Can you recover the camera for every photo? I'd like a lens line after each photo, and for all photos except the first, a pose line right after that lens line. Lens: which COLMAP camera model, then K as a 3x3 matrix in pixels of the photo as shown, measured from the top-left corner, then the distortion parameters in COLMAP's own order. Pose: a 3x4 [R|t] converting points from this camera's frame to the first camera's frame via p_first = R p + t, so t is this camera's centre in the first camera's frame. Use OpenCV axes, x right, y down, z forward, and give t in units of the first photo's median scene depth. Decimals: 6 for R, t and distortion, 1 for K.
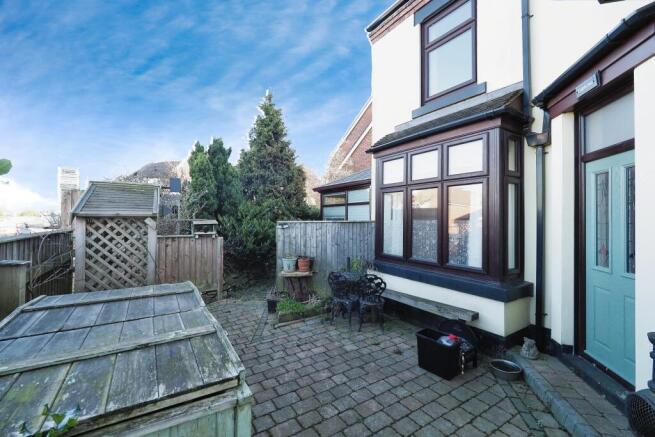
lens RADIAL K [[275.7, 0, 325.7], [0, 275.7, 215.5], [0, 0, 1]] dist [-0.008579, -0.000118]
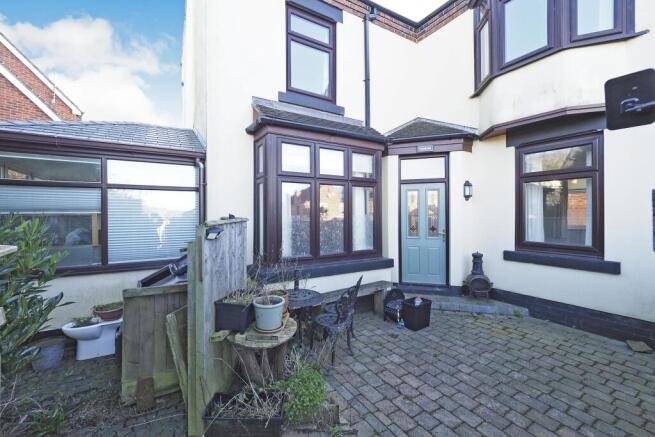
lens RADIAL K [[275.7, 0, 305.7], [0, 275.7, 214.2], [0, 0, 1]] dist [-0.008579, -0.000118]
pose [[0.048801, -0.006874, 0.998785, -0.701276], [-0.007074, 0.999949, 0.007228, 0.006937], [-0.998783, -0.007418, 0.048750, 1.082927]]
